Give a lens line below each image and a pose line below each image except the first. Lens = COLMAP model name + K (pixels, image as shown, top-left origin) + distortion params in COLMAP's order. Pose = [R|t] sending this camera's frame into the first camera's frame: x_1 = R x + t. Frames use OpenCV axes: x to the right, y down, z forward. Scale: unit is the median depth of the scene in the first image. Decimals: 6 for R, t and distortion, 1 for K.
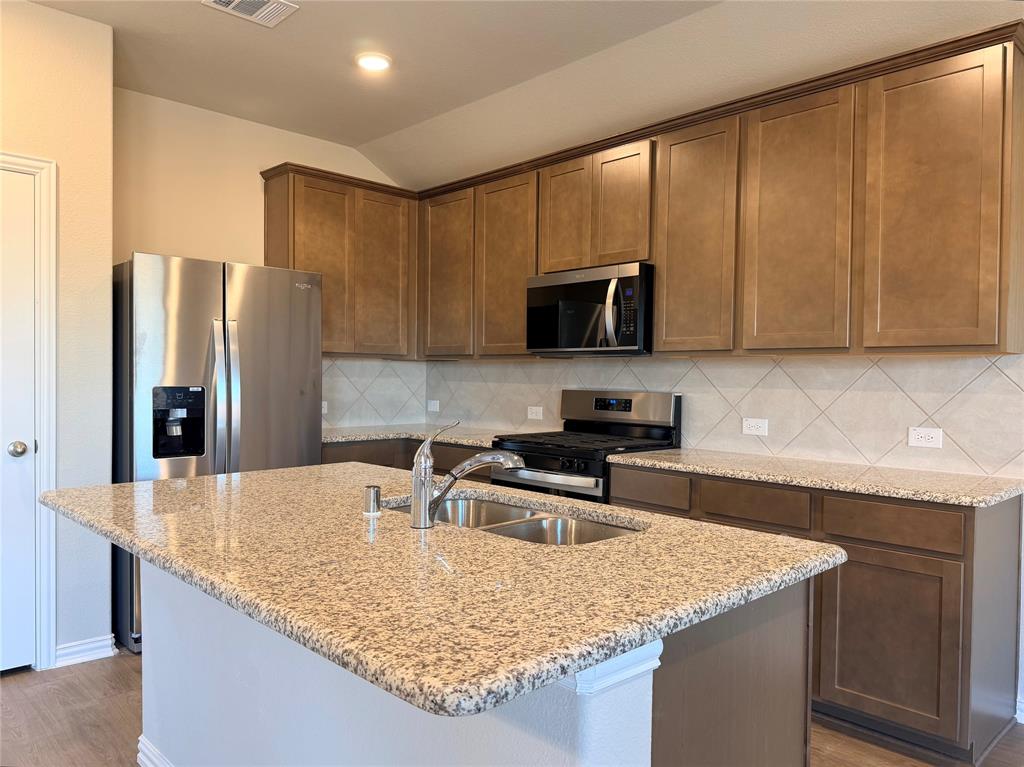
lens RADIAL K [[730.8, 0, 514.4], [0, 730.8, 392.5], [0, 0, 1]] dist [0.089778, -0.136740]
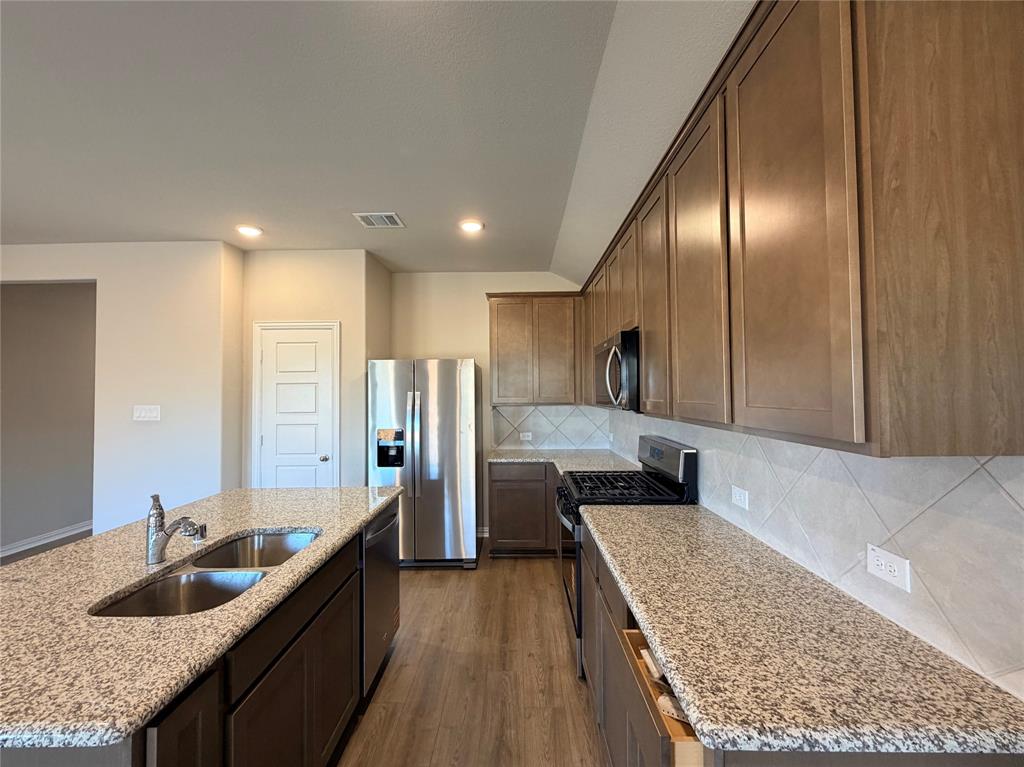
lens RADIAL K [[426.2, 0, 512.0], [0, 426.2, 383.5], [0, 0, 1]] dist [-0.000475, 0.000254]
pose [[0.712779, -0.033930, -0.700567, 0.525000], [0.000007, 0.998830, -0.048369, -0.071203], [0.701388, 0.034471, 0.711945, 0.452903]]
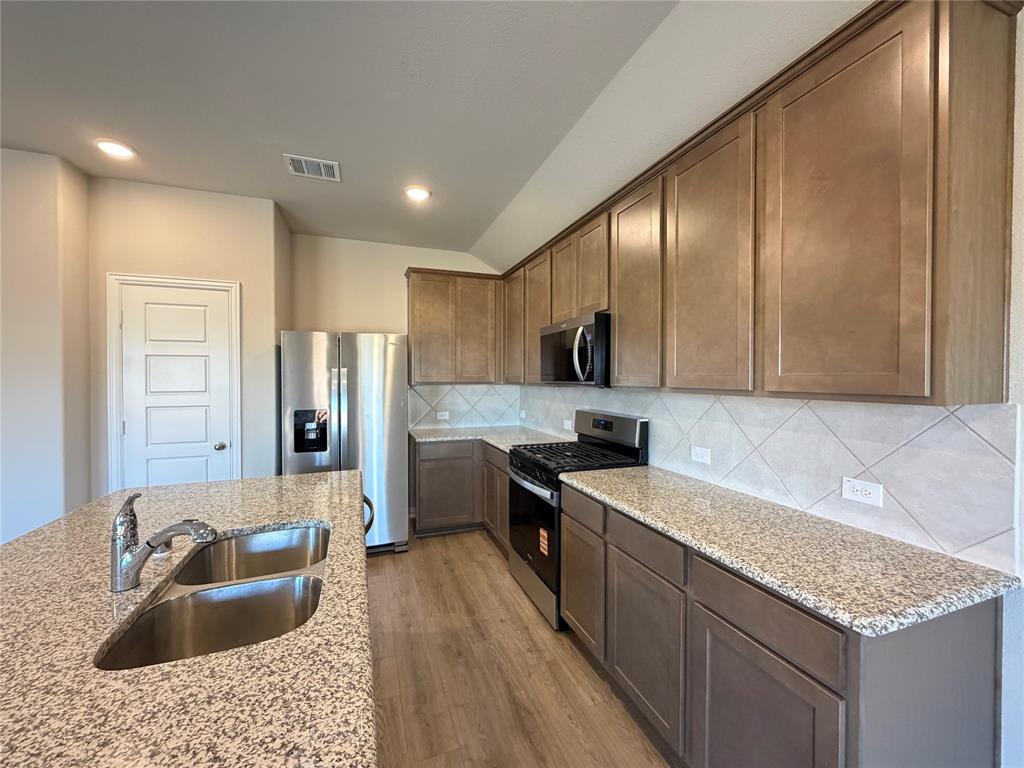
lens RADIAL K [[408.1, 0, 512.0], [0, 408.1, 384.0], [0, 0, 1]] dist [-0.000363, 0.000402]
pose [[0.916611, -0.005655, -0.399739, 0.329154], [0.001860, 0.999949, -0.009882, -0.056484], [0.399775, 0.008314, 0.916576, 0.347937]]
